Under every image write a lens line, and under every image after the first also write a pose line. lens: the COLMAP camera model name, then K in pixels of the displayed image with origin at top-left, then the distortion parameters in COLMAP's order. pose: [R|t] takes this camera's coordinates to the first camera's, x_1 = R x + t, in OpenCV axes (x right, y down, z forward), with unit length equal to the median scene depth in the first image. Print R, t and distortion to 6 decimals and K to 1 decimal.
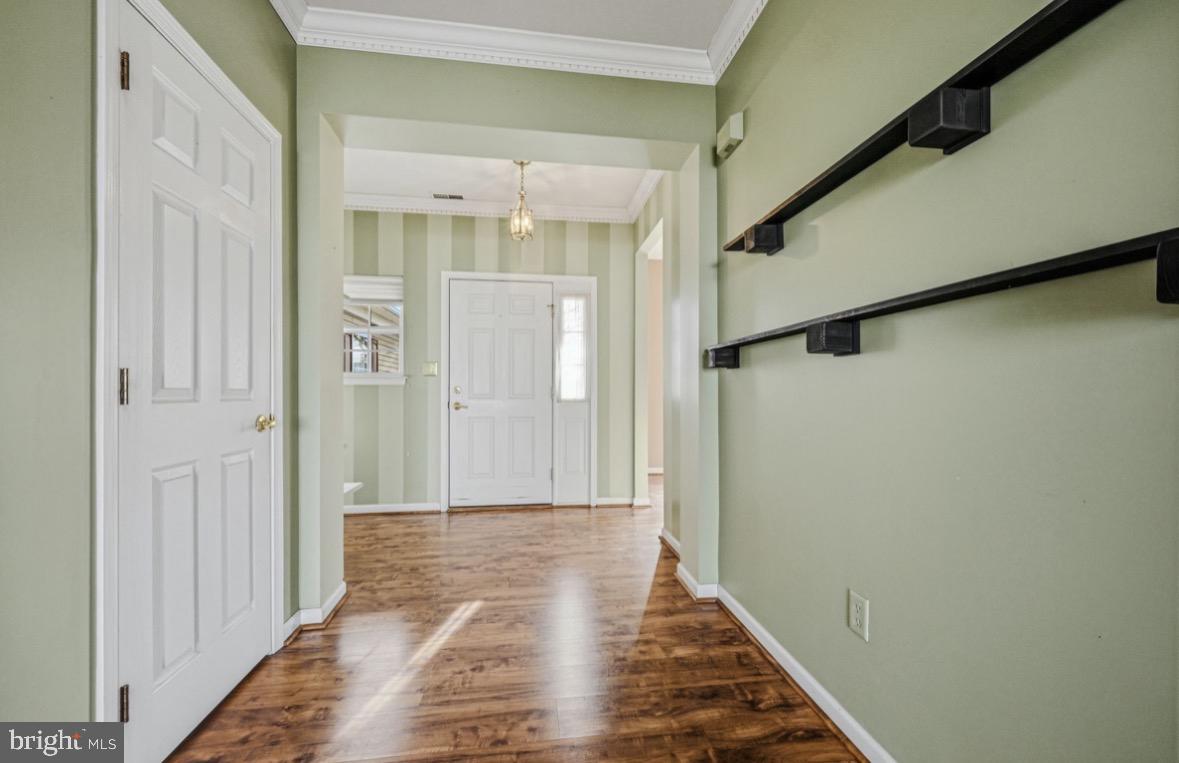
lens RADIAL K [[469.9, 0, 589.2], [0, 469.9, 395.1], [0, 0, 1]] dist [-0.000333, -0.000017]
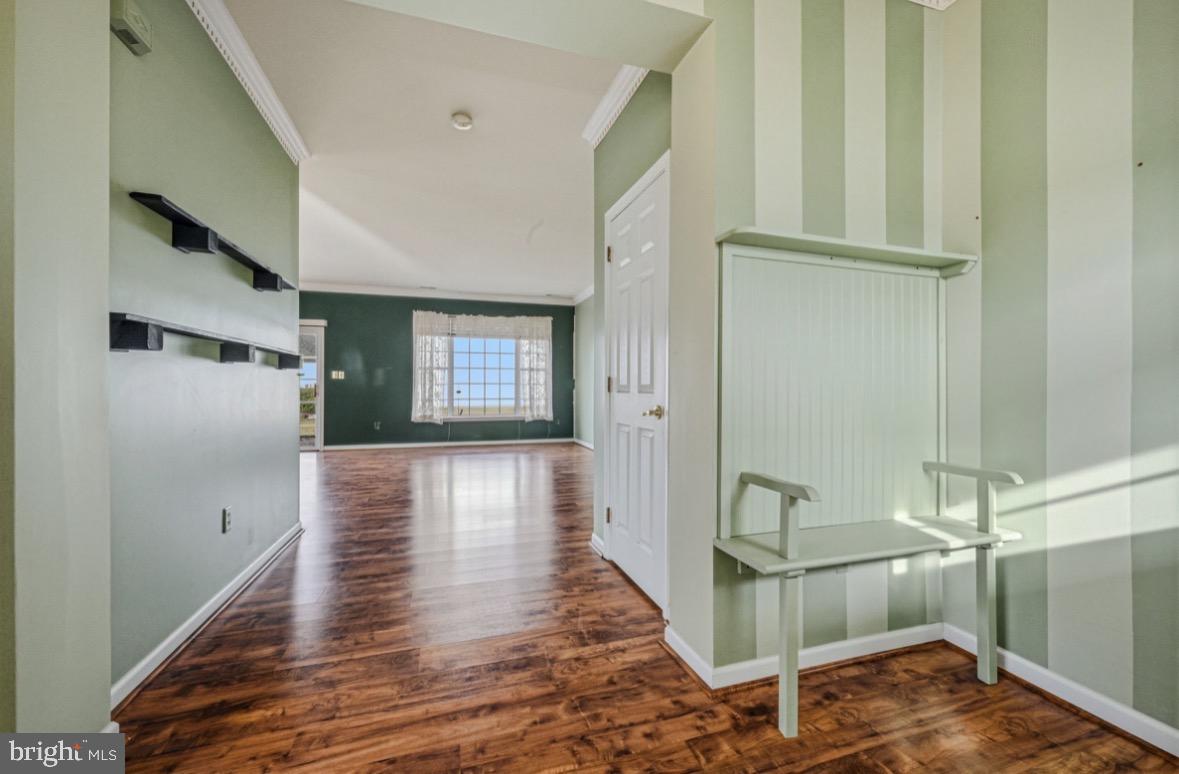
lens RADIAL K [[465.9, 0, 589.5], [0, 465.9, 387.0], [0, 0, 1]] dist [-0.000435, -0.000027]
pose [[-0.986194, 0.000387, -0.165594, -0.279645], [0.000644, 0.999999, -0.001499, -0.002741], [0.165593, -0.001585, -0.986193, 1.878378]]
